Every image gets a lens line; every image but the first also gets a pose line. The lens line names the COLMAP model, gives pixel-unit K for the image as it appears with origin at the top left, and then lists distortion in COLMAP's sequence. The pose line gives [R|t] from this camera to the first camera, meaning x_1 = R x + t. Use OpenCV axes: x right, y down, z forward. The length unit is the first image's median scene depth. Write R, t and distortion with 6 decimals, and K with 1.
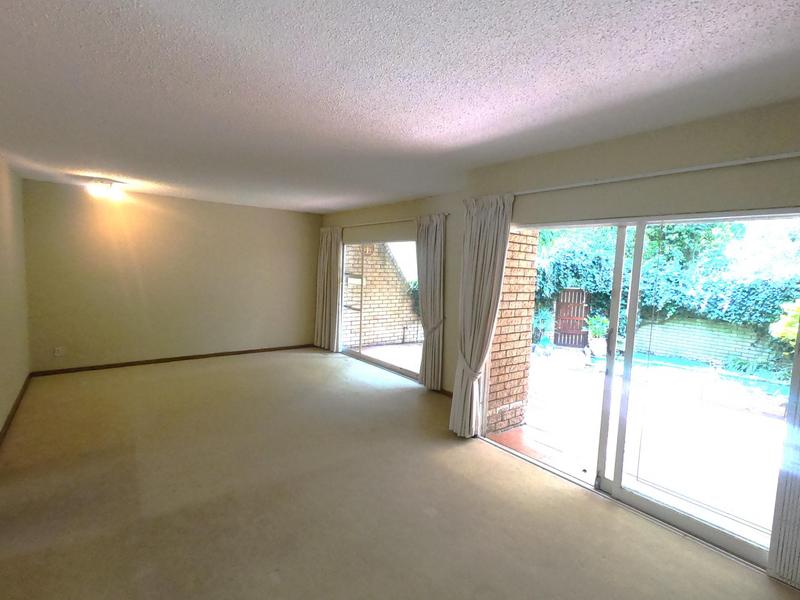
lens RADIAL K [[397.1, 0, 400.0], [0, 397.1, 300.0], [0, 0, 1]] dist [-0.003401, 0.000149]
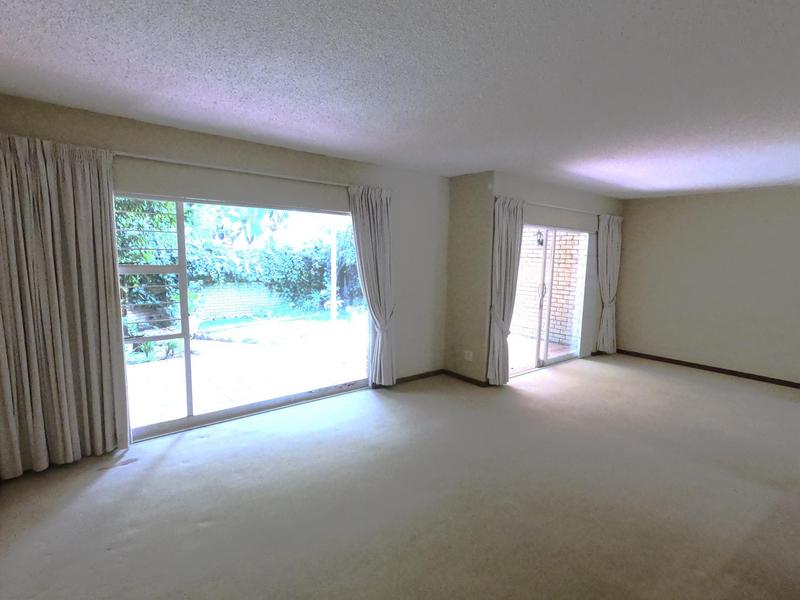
lens RADIAL K [[397.1, 0, 400.0], [0, 397.1, 300.0], [0, 0, 1]] dist [-0.003401, 0.000149]
pose [[0.002053, -0.158271, 0.987394, -0.958065], [0.063907, 0.985398, 0.157818, -0.128278], [-0.997954, 0.062777, 0.012138, 1.183664]]
